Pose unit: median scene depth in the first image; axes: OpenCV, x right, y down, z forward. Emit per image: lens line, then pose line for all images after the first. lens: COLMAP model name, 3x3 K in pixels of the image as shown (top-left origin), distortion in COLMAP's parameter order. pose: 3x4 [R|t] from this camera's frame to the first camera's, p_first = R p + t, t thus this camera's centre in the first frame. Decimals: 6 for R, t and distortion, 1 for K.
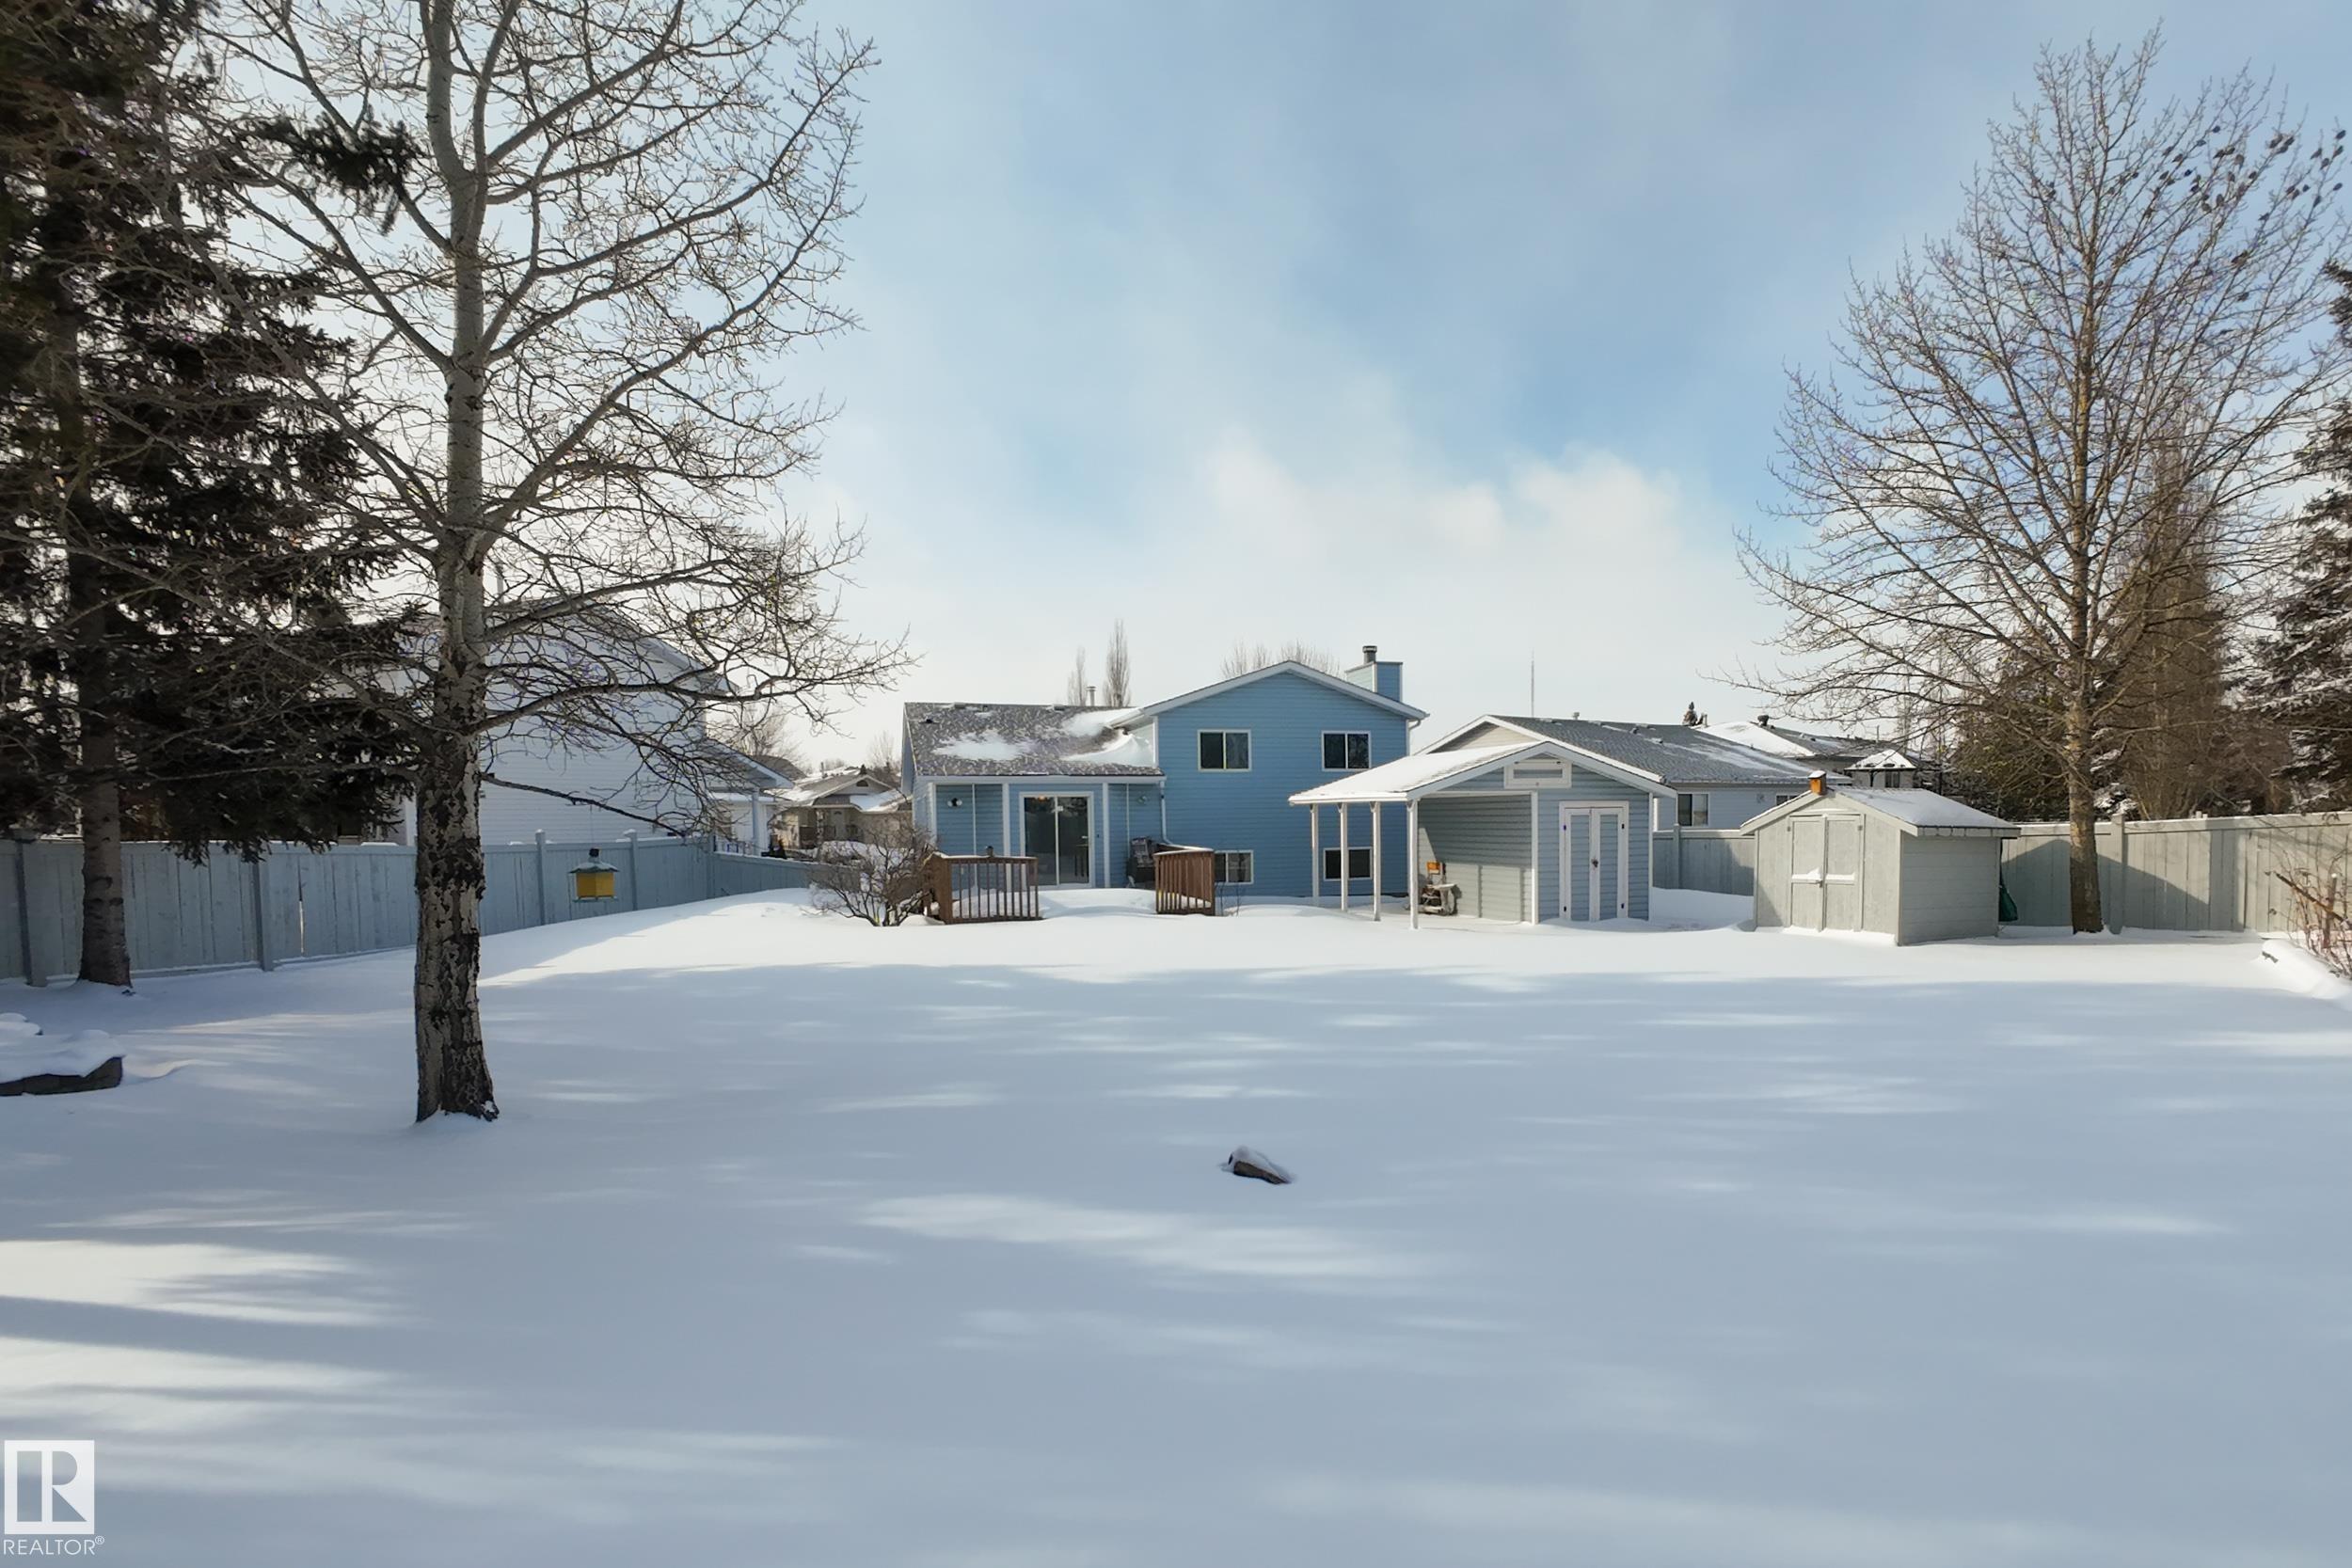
lens RADIAL K [[1293.3, 0, 1176.0], [0, 1293.3, 784.0], [0, 0, 1]] dist [0.003076, 0.000537]
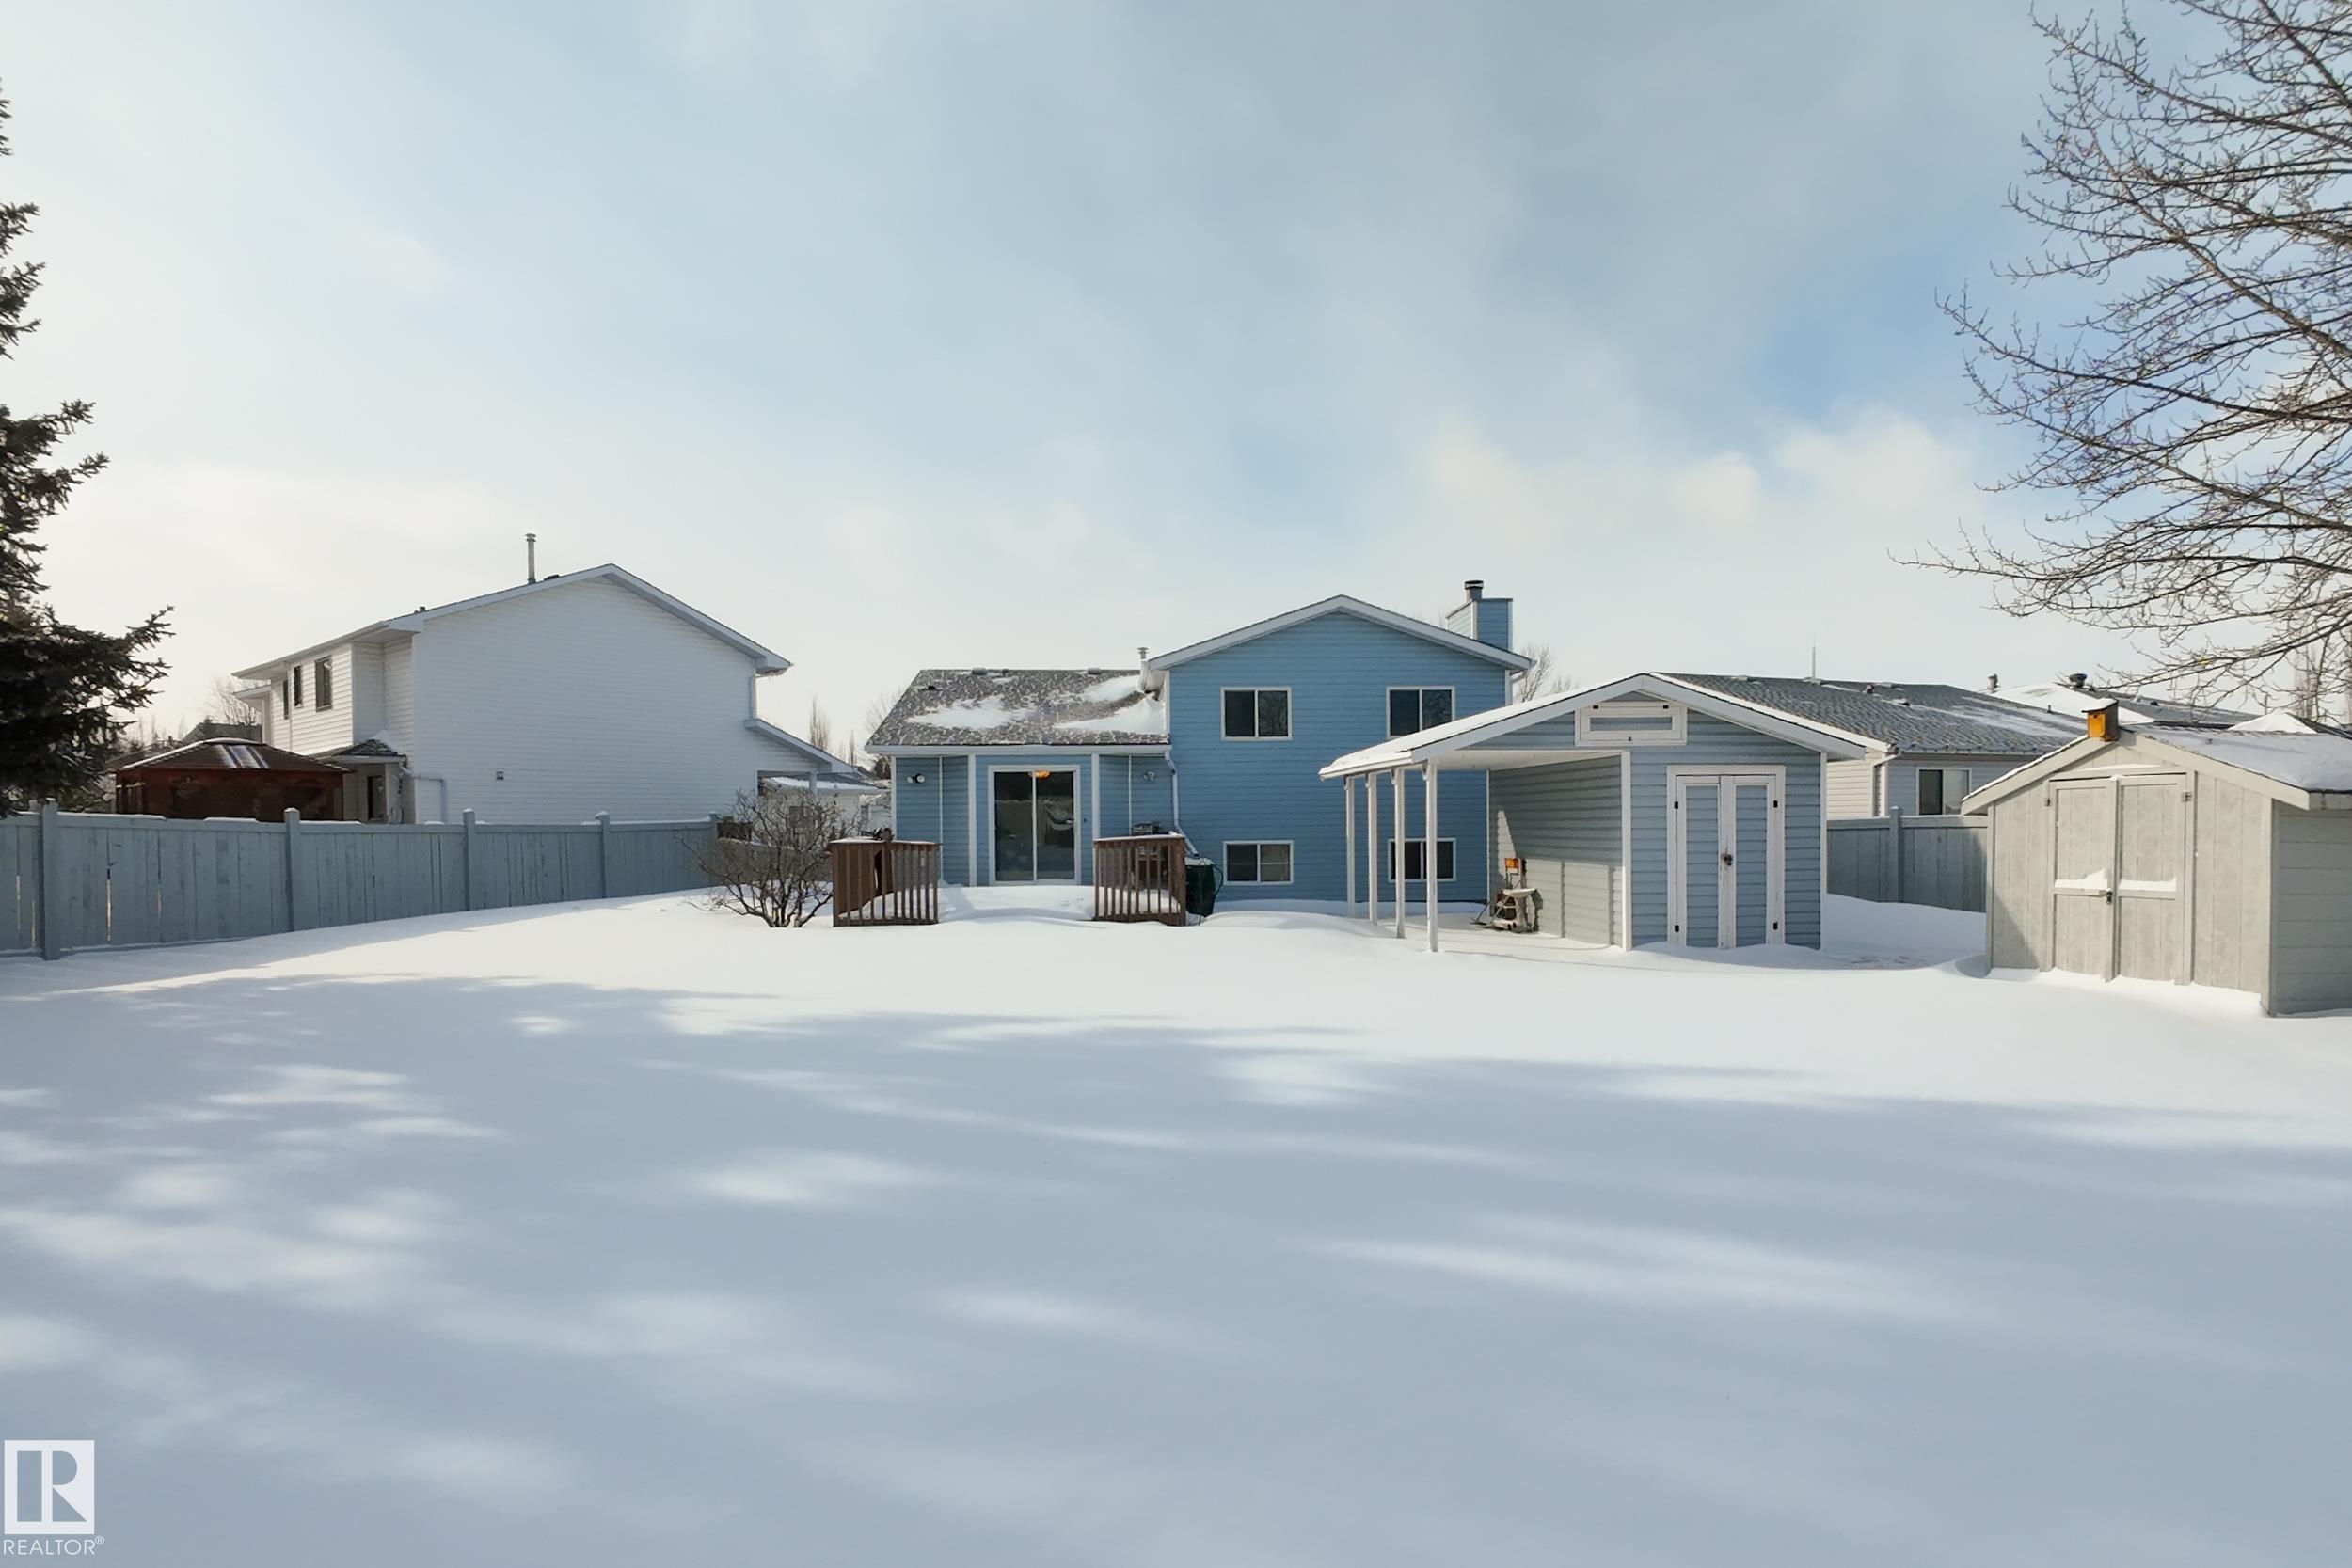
lens RADIAL K [[1197.6, 0, 1176.0], [0, 1197.6, 784.0], [0, 0, 1]] dist [0.001056, -0.000030]
pose [[0.968091, -0.003279, -0.250576, 0.201291], [0.001095, 0.999960, -0.008857, 0.027295], [0.250596, 0.008300, 0.968056, 0.333783]]
